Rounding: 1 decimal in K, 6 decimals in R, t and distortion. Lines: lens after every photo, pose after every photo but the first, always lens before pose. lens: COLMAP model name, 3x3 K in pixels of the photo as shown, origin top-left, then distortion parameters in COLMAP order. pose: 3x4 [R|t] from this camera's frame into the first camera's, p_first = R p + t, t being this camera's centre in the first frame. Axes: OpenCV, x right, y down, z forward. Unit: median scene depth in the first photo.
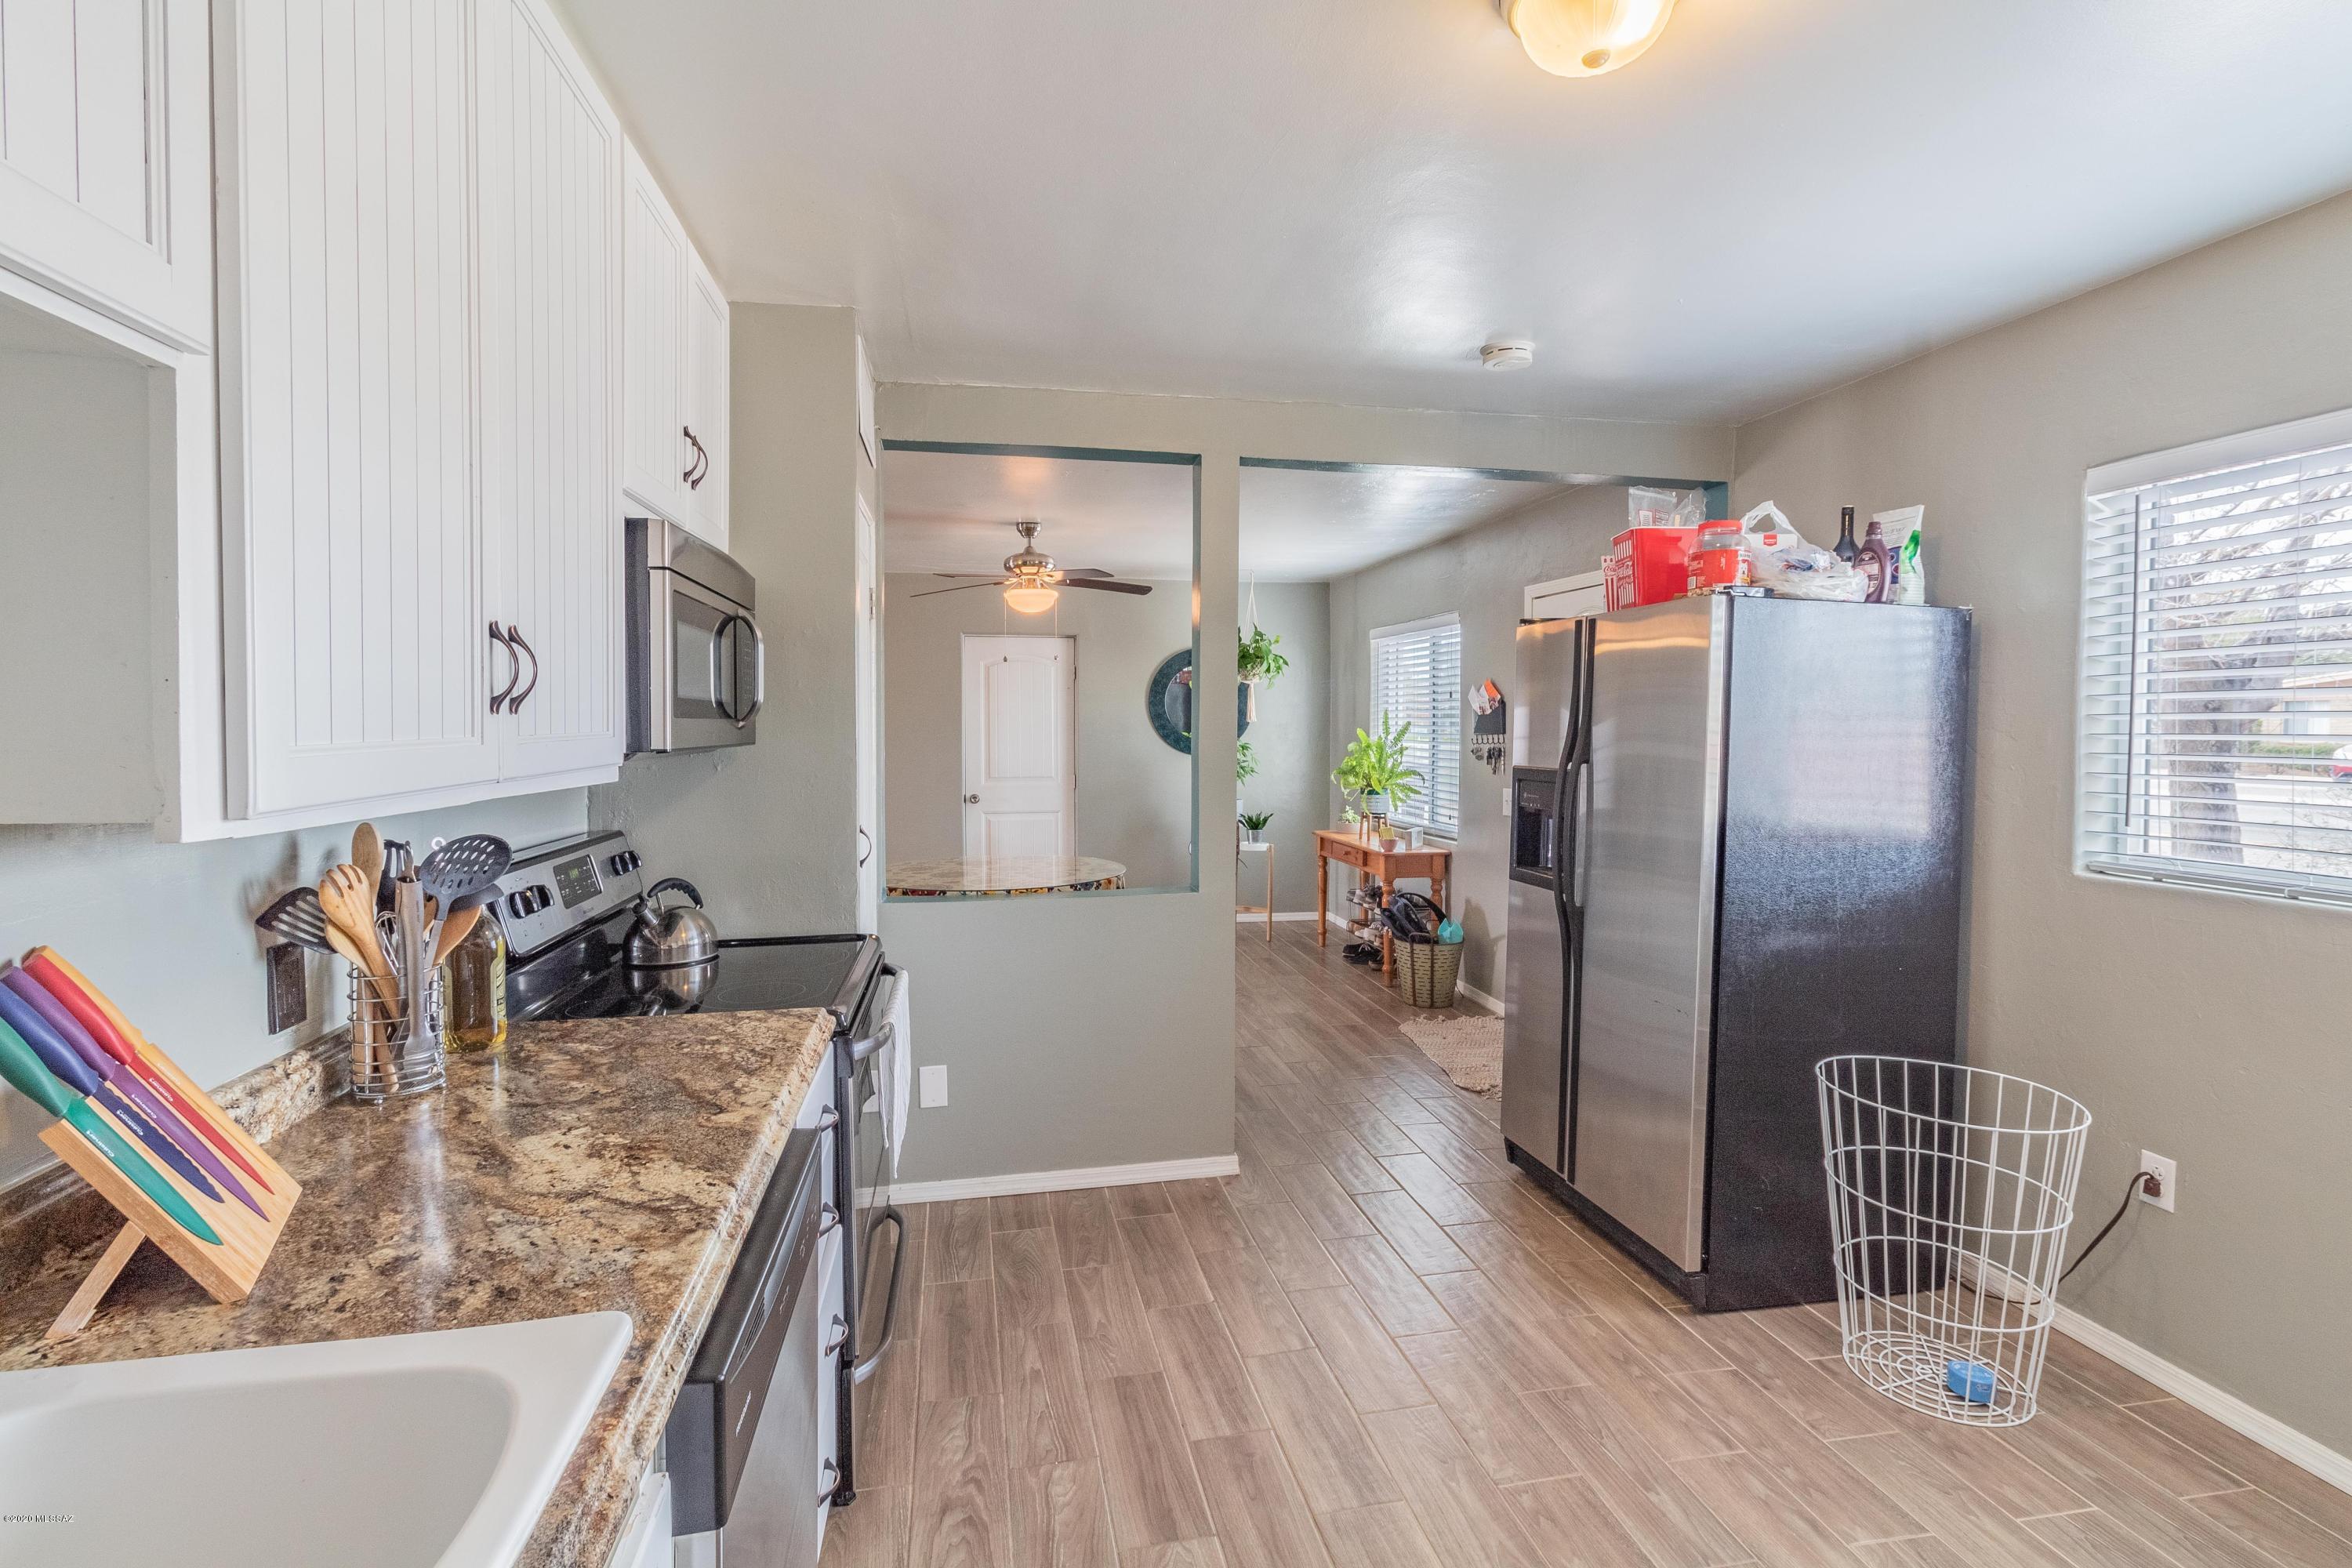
lens RADIAL K [[1078.6, 0, 1178.2], [0, 1078.6, 752.0], [0, 0, 1]] dist [0.003093, 0.000256]
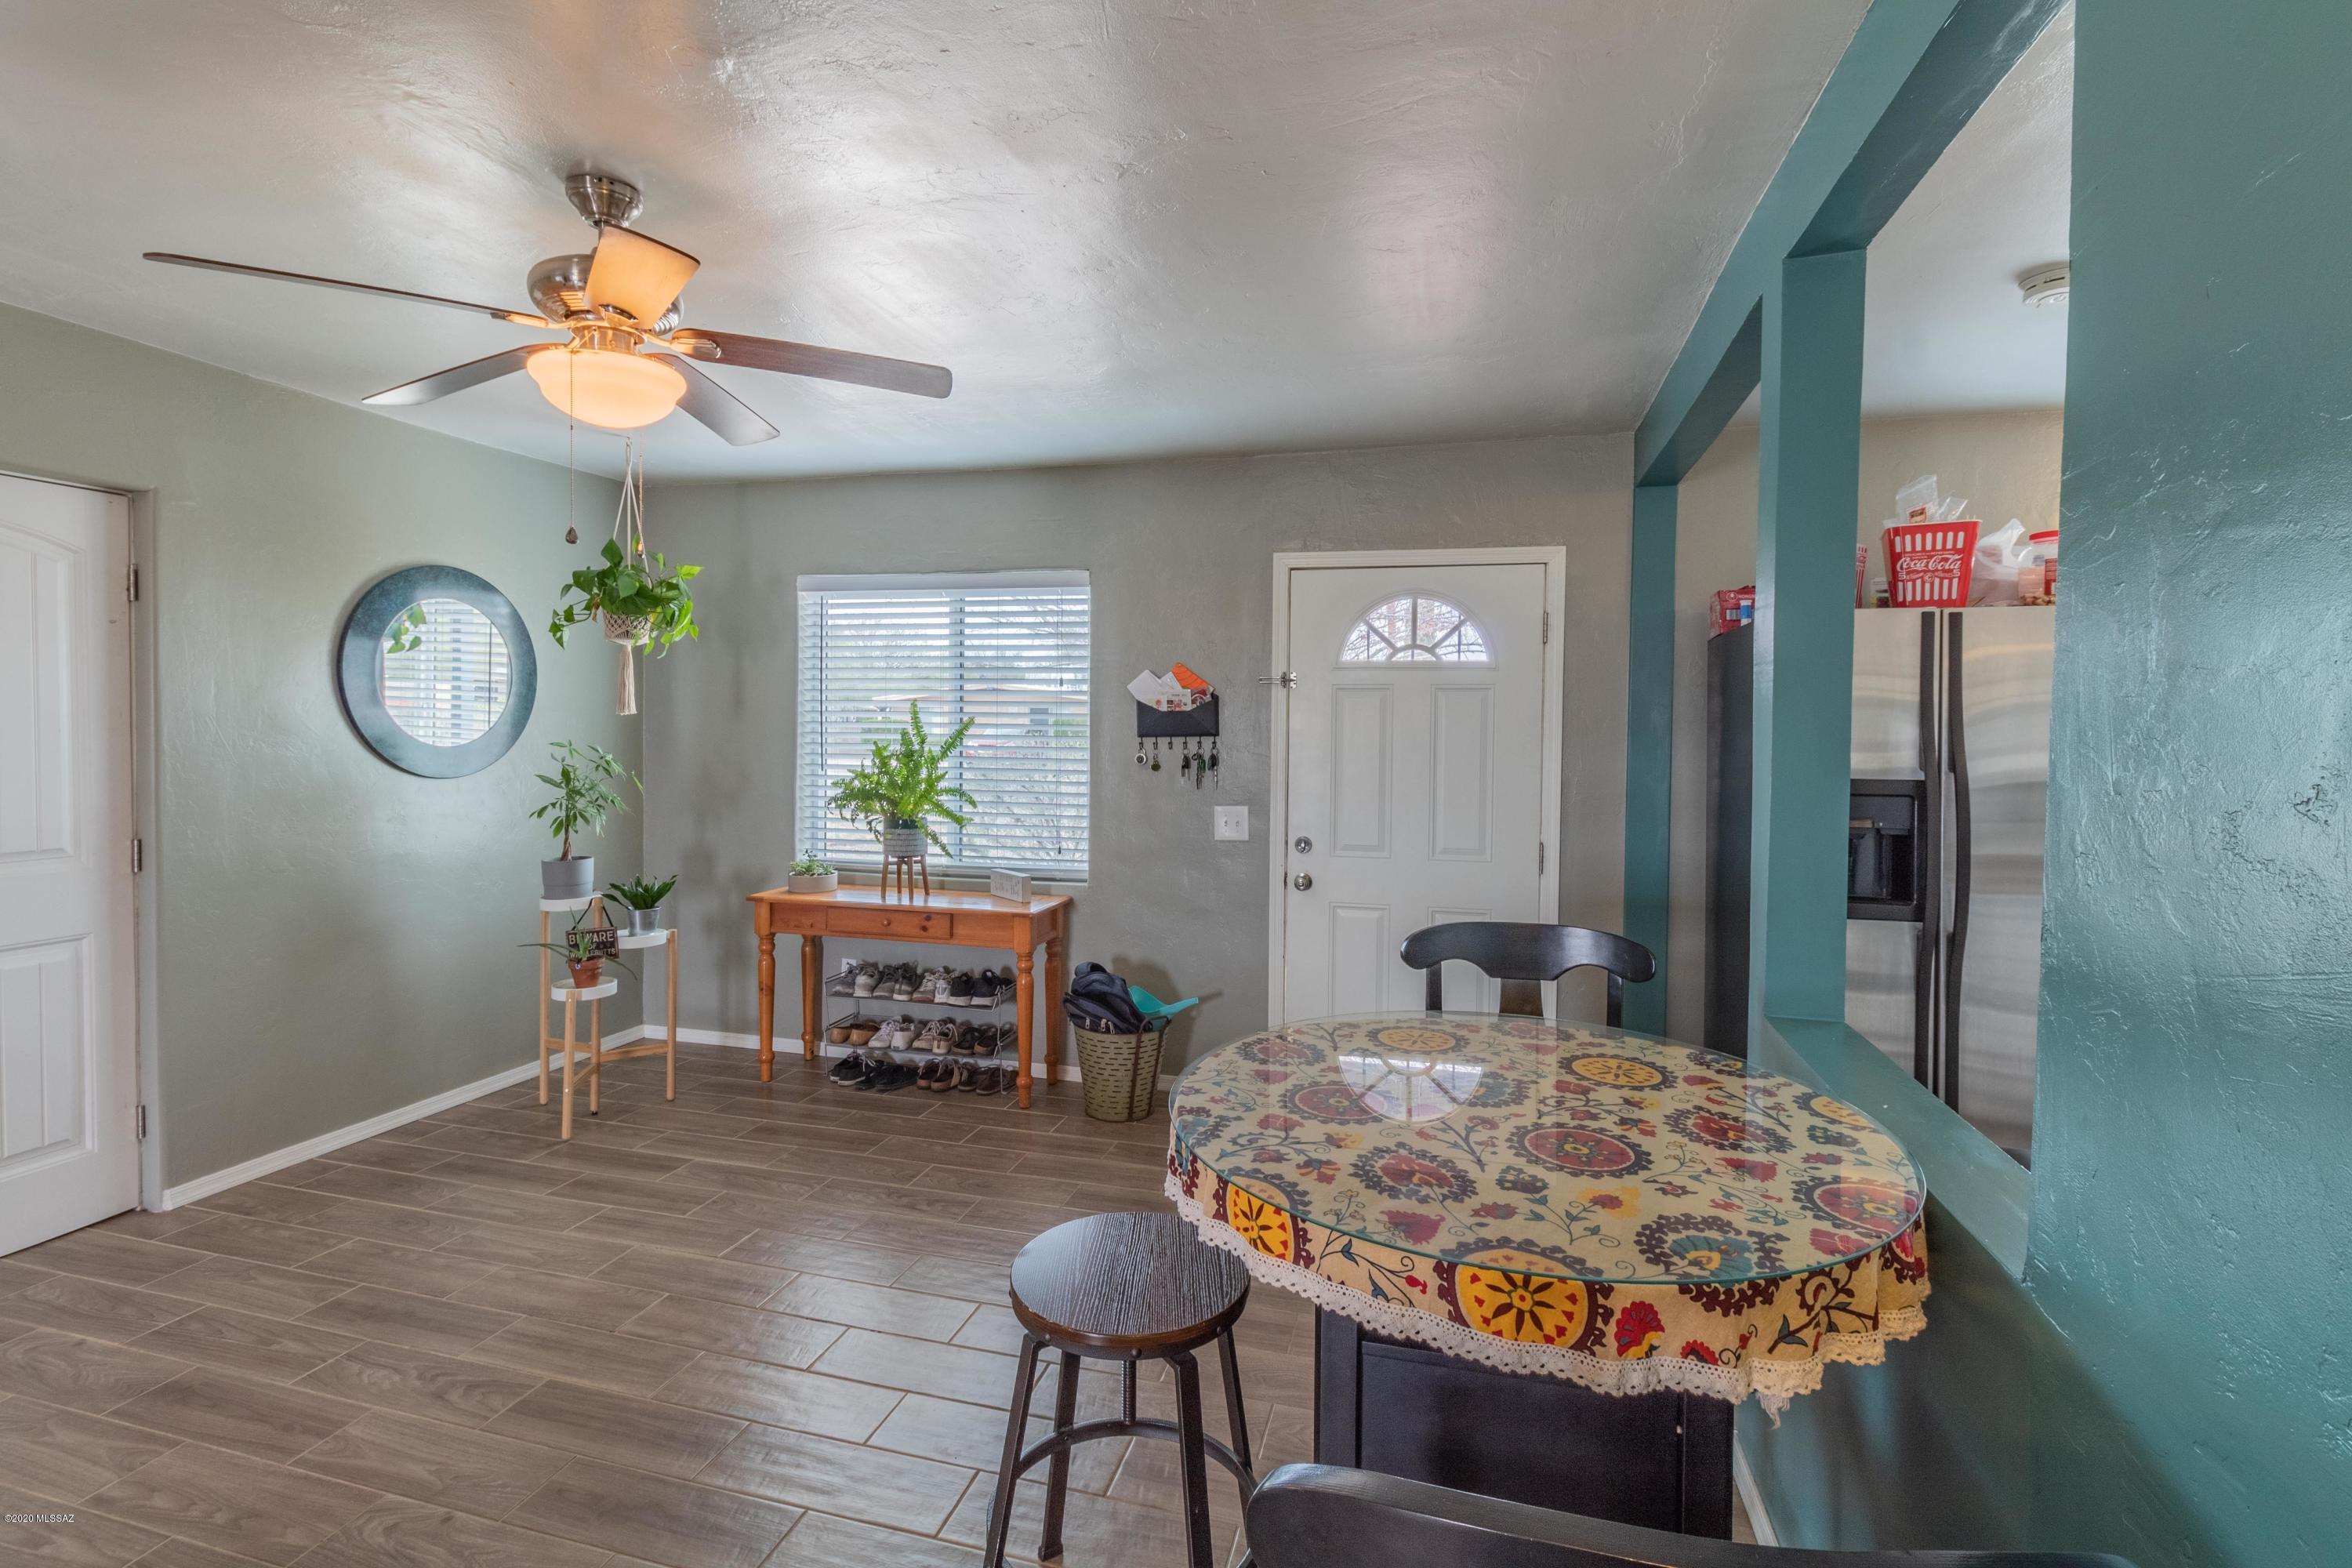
lens RADIAL K [[1078.6, 0, 1178.2], [0, 1078.6, 752.0], [0, 0, 1]] dist [0.003093, 0.000256]
pose [[0.450112, -0.016856, 0.892813, -0.307264], [0.010227, 0.999854, 0.013721, -0.013407], [-0.892914, 0.002954, 0.450218, 0.515007]]
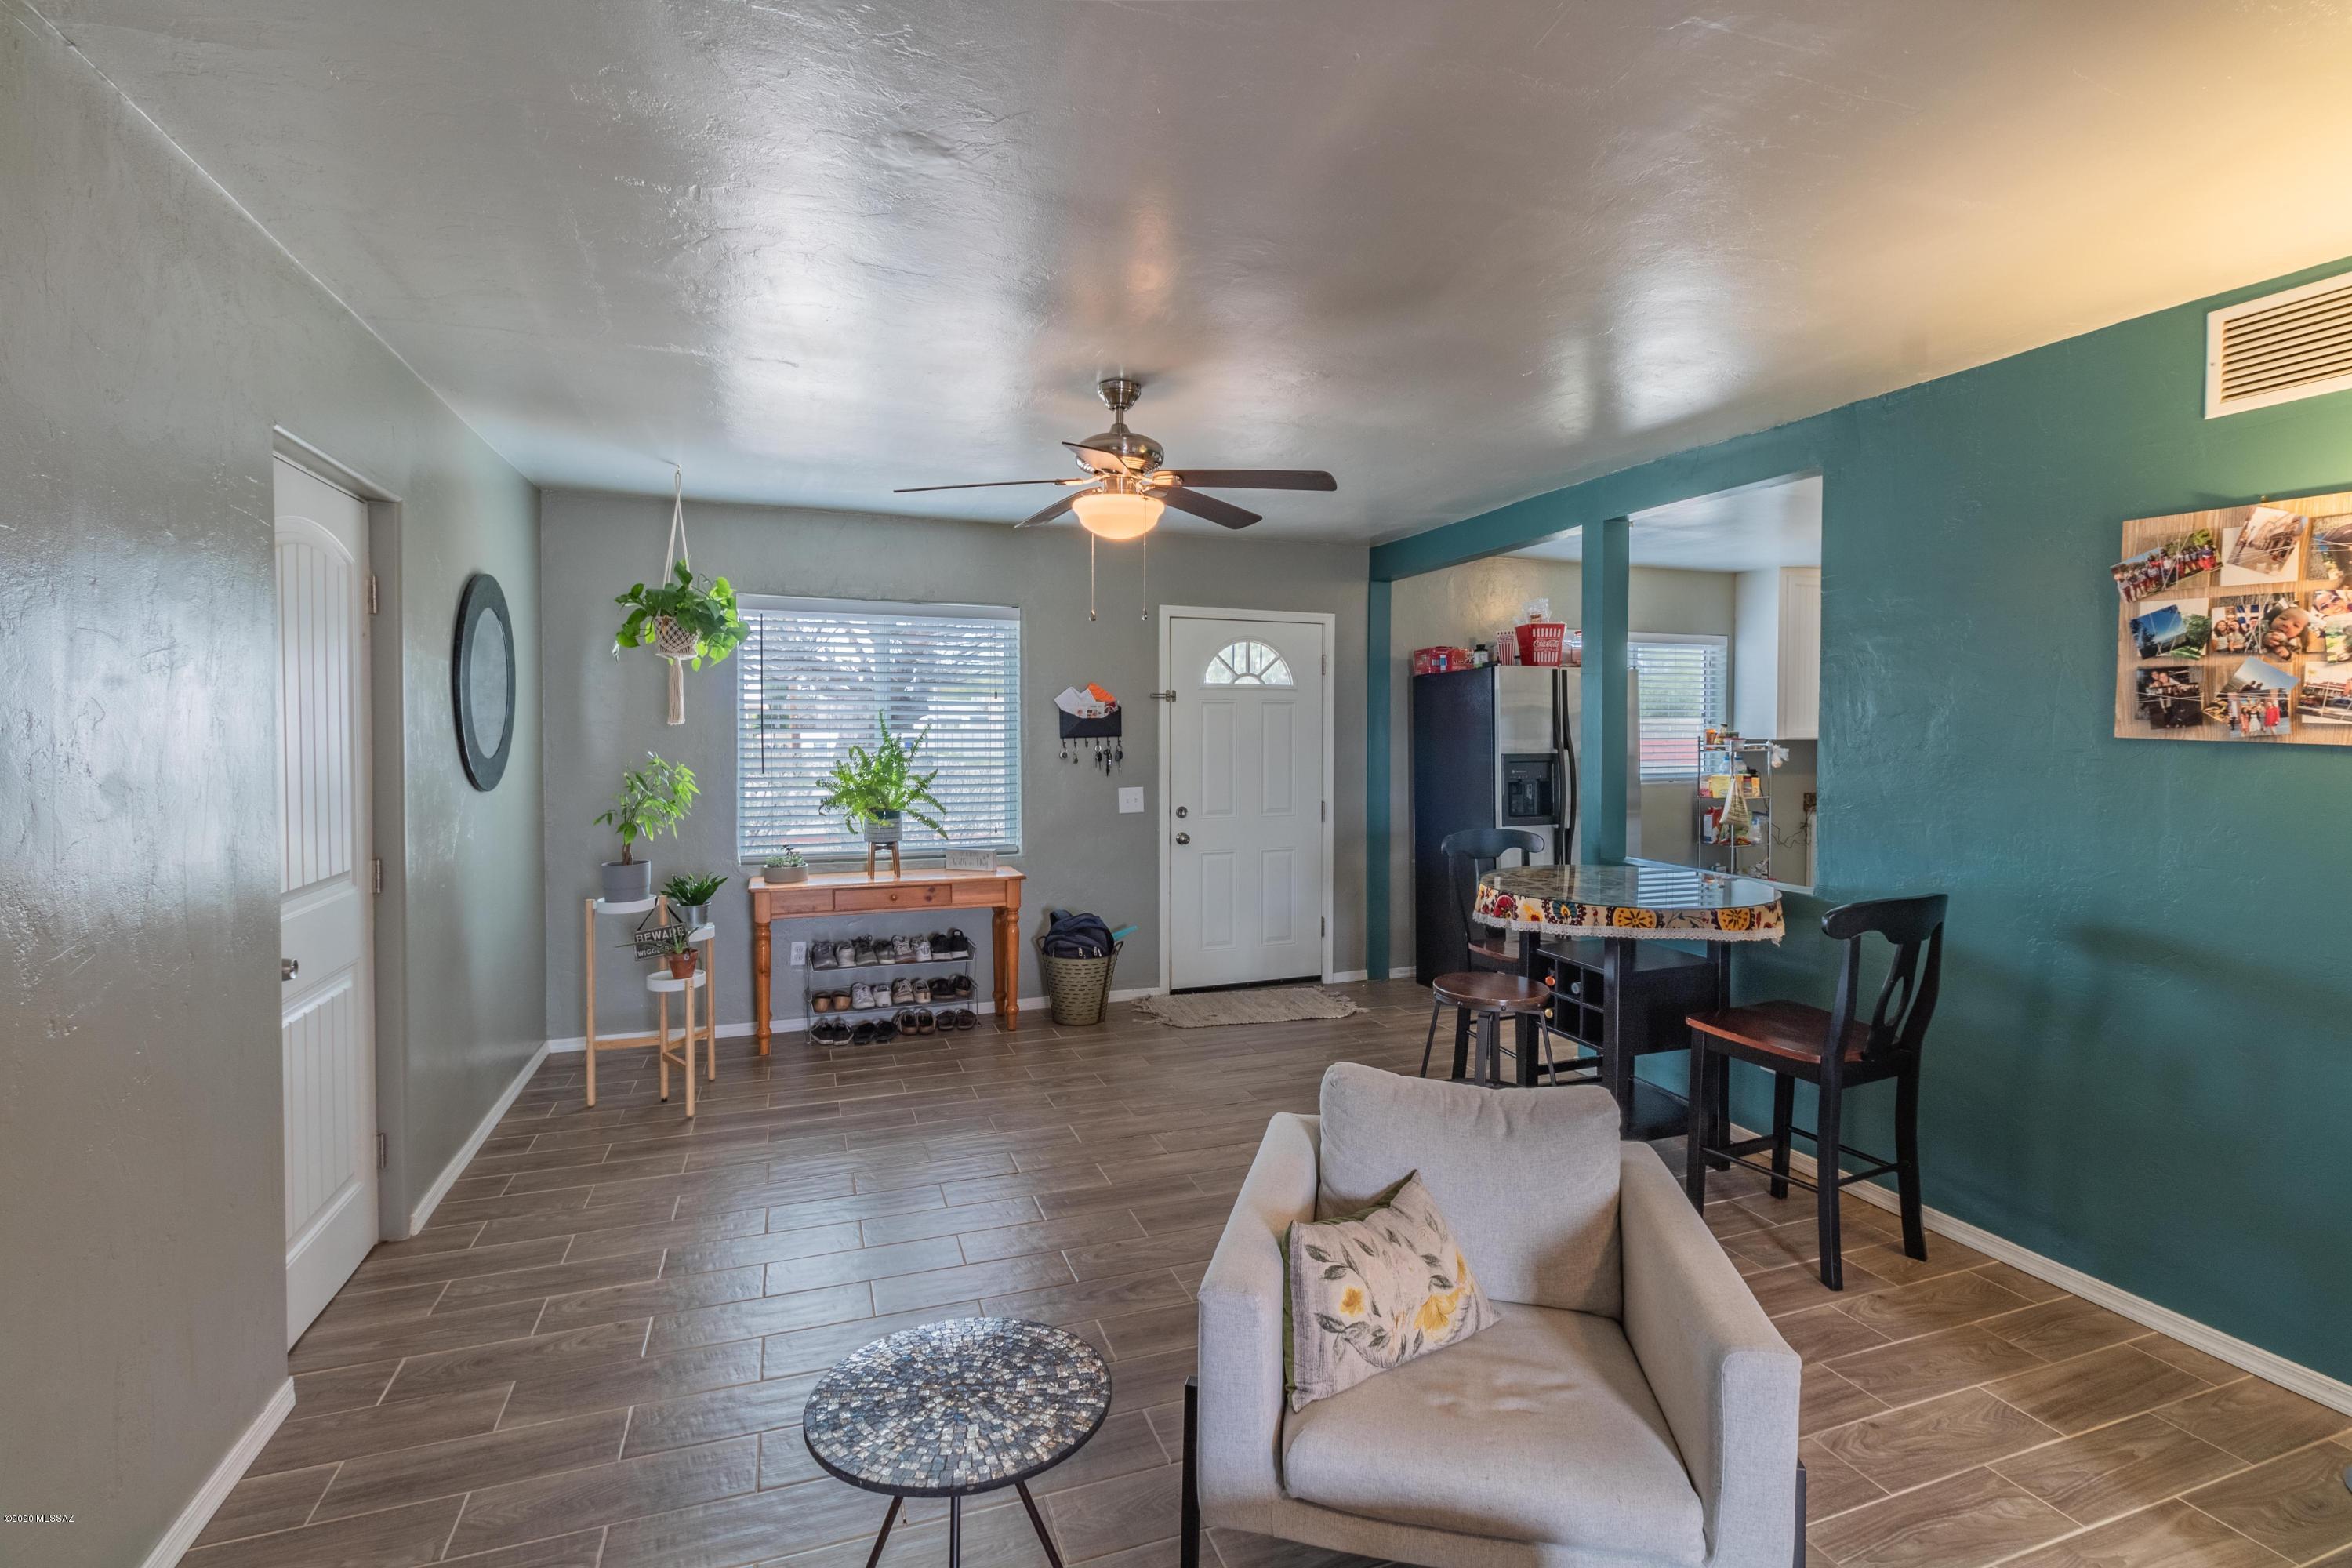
lens RADIAL K [[1078.6, 0, 1178.2], [0, 1078.6, 752.0], [0, 0, 1]] dist [0.003093, 0.000256]
pose [[-0.146477, -0.024477, 0.988911, -0.573009], [0.021973, 0.999367, 0.027991, -0.023972], [-0.988970, 0.025830, -0.145846, 0.840061]]
